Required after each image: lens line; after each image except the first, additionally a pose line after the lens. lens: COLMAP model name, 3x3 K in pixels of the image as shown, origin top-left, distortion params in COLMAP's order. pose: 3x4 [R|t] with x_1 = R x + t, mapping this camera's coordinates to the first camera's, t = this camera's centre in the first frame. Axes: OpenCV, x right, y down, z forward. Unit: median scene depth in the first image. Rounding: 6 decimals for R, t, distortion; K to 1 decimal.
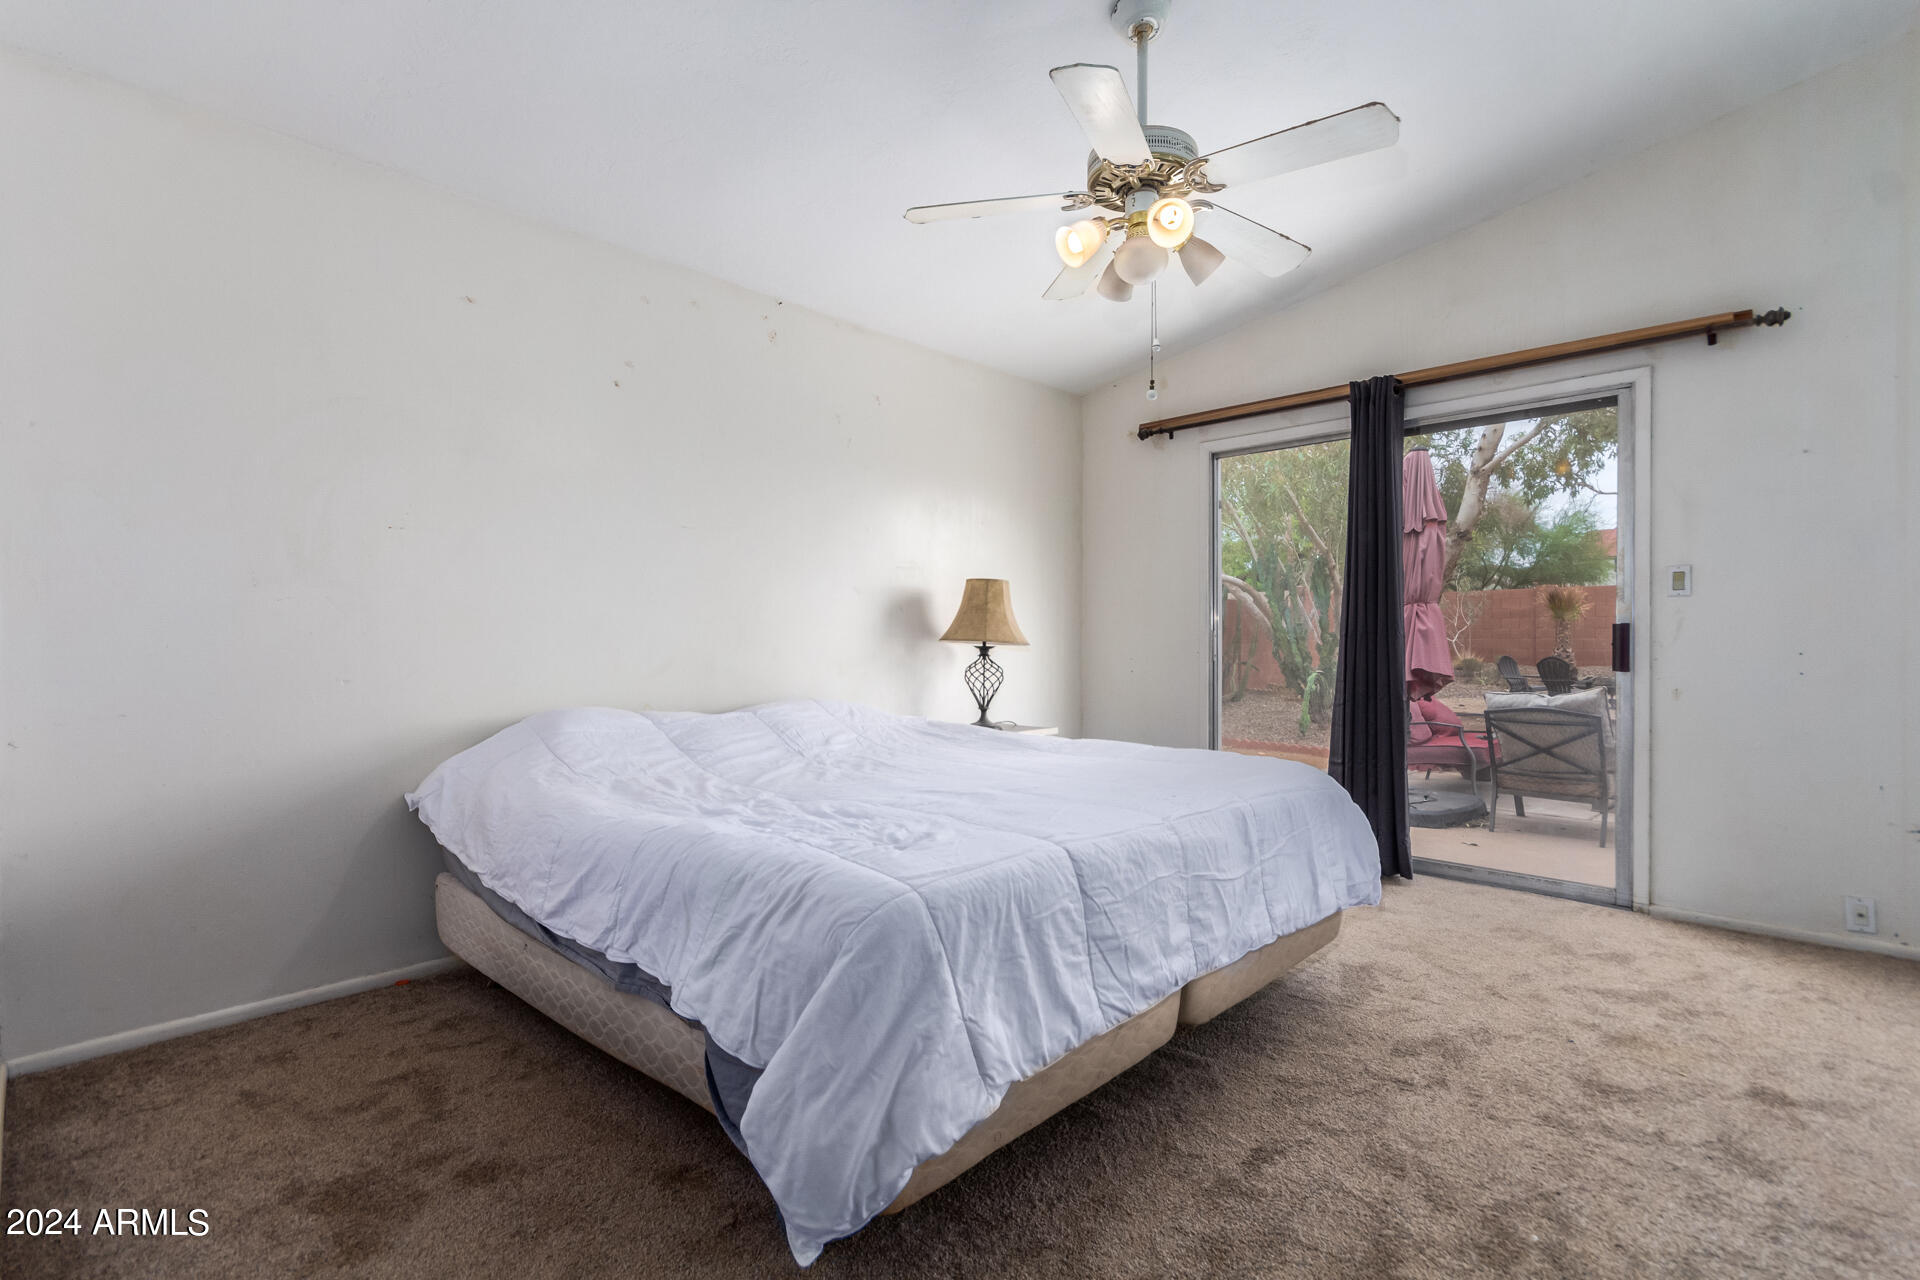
lens RADIAL K [[889.7, 0, 962.6], [0, 889.7, 638.7], [0, 0, 1]] dist [0.001604, -0.000783]
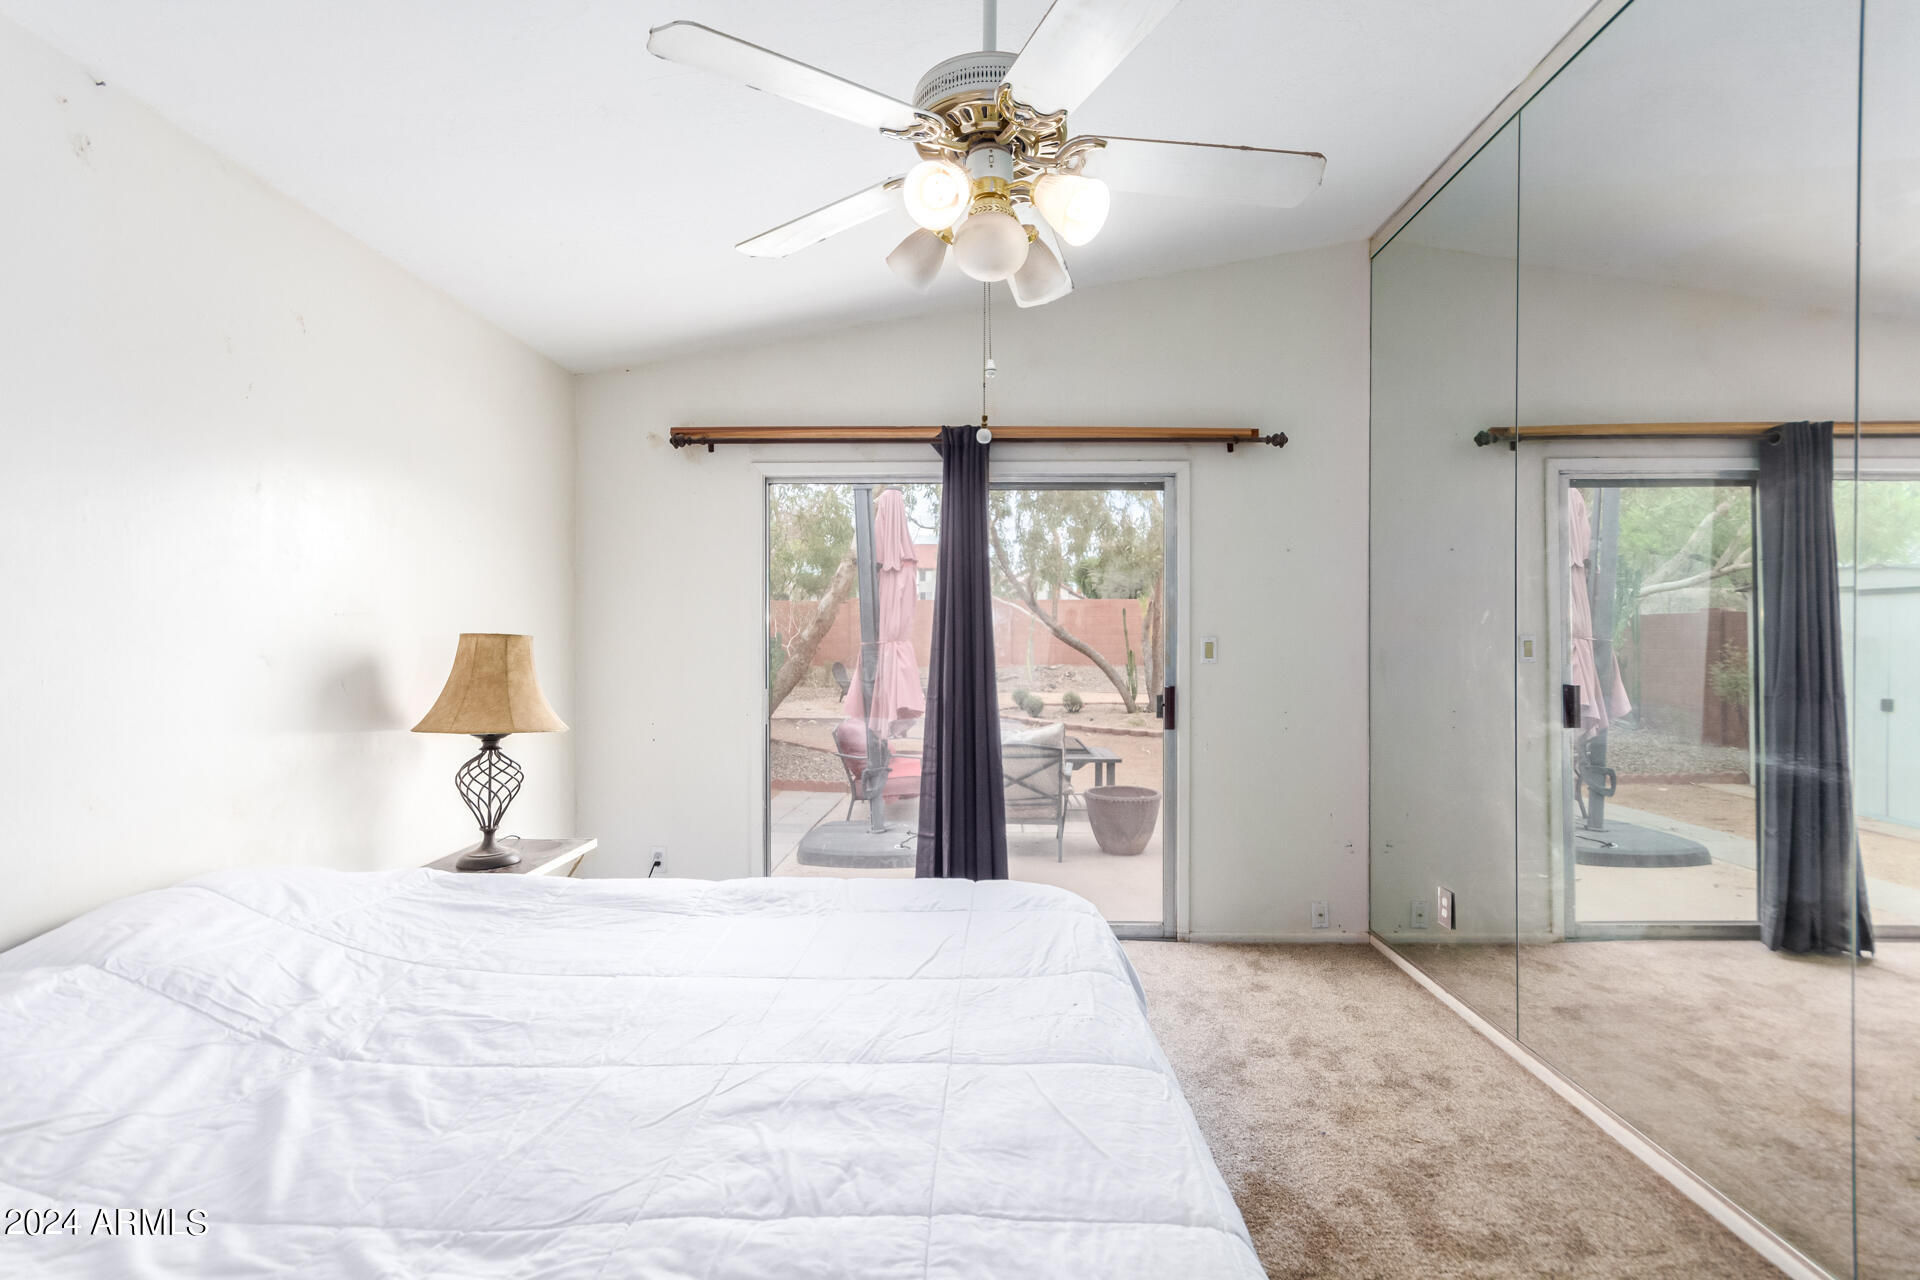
lens RADIAL K [[889.7, 0, 959.3], [0, 889.7, 633.0], [0, 0, 1]] dist [0.001604, -0.000783]
pose [[0.730658, -0.000032, 0.682743, -0.186150], [0.000201, 1.000000, -0.000168, -0.071602], [-0.682743, 0.000260, 0.730658, 0.306613]]
